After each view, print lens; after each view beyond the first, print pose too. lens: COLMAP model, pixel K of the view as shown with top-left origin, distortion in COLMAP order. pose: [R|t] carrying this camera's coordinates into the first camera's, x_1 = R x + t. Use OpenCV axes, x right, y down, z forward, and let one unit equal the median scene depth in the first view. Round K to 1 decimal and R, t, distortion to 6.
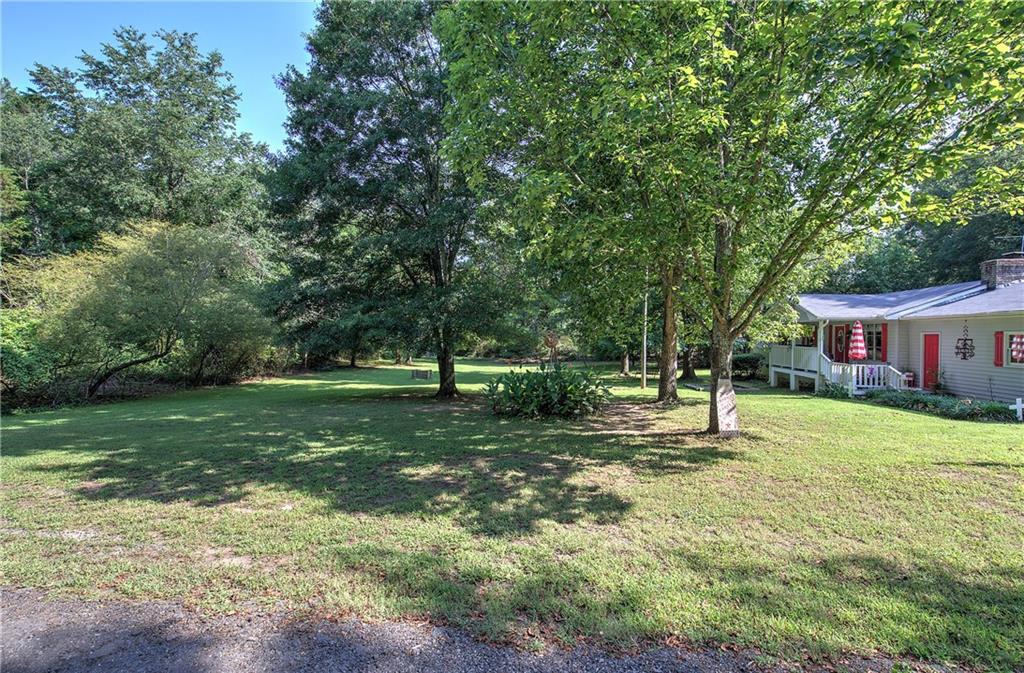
lens RADIAL K [[432.8, 0, 516.9], [0, 432.8, 333.5], [0, 0, 1]] dist [-0.004931, 0.001831]
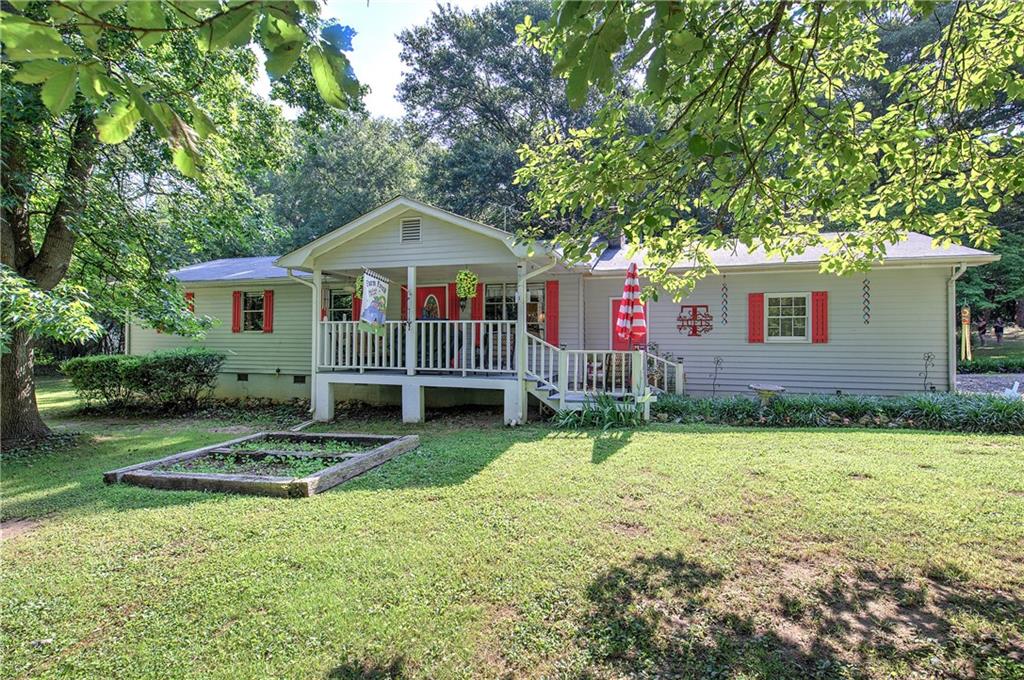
lens RADIAL K [[484.2, 0, 513.0], [0, 484.2, 341.8], [0, 0, 1]] dist [-0.000587, 0.000136]
pose [[0.132694, -0.003558, 0.991151, 0.451178], [-0.008916, 0.999949, 0.004783, 0.121567], [-0.991117, -0.009472, 0.132655, 2.105989]]
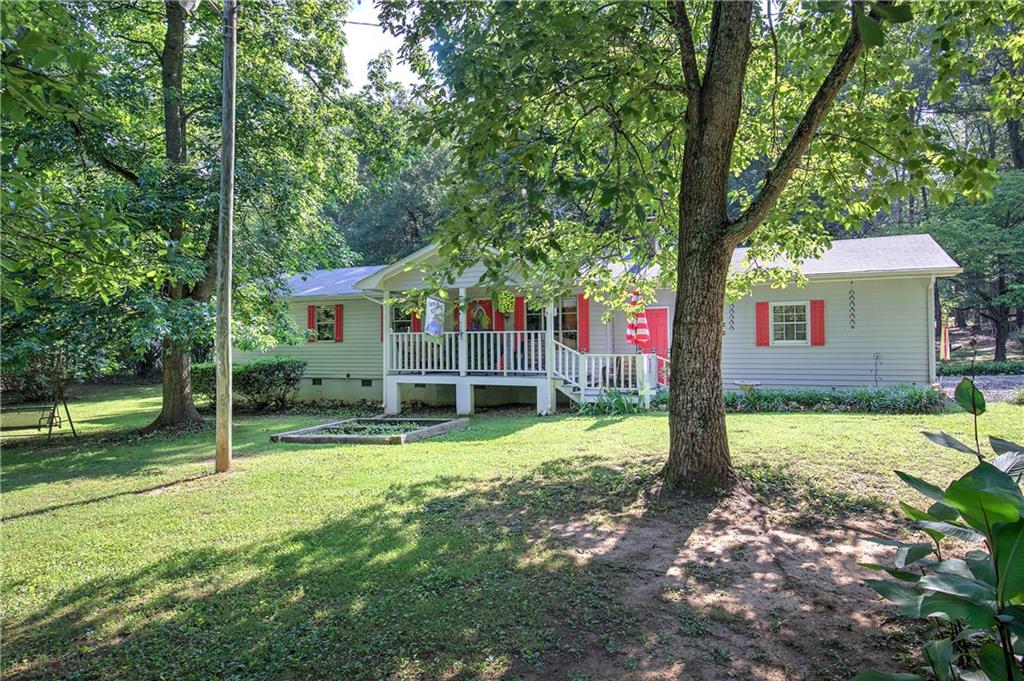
lens RADIAL K [[617.1, 0, 514.0], [0, 617.1, 339.5], [0, 0, 1]] dist [0.002115, -0.000027]
pose [[0.256367, 0.006037, 0.966561, -0.175490], [0.003504, 0.999968, -0.007175, 0.114741], [-0.966573, 0.005226, 0.256337, 1.880998]]
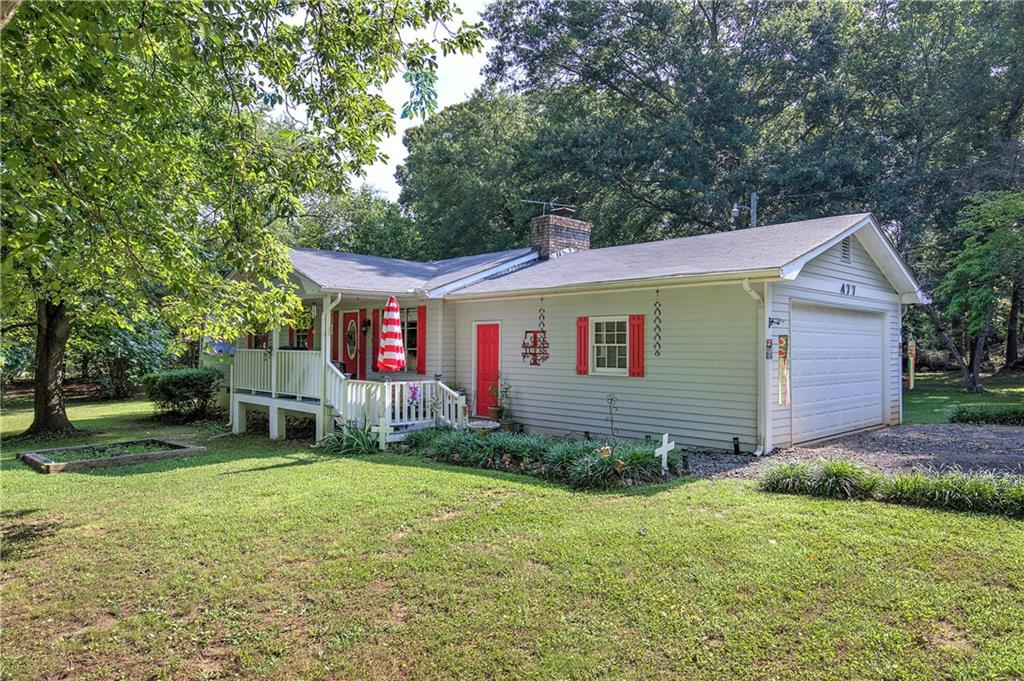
lens RADIAL K [[659.0, 0, 517.6], [0, 659.0, 337.4], [0, 0, 1]] dist [0.001169, -0.000462]
pose [[0.596761, 0.004331, 0.802407, 0.516503], [-0.003403, 0.999990, -0.002867, 0.043530], [-0.802412, -0.001019, 0.596770, 0.846365]]
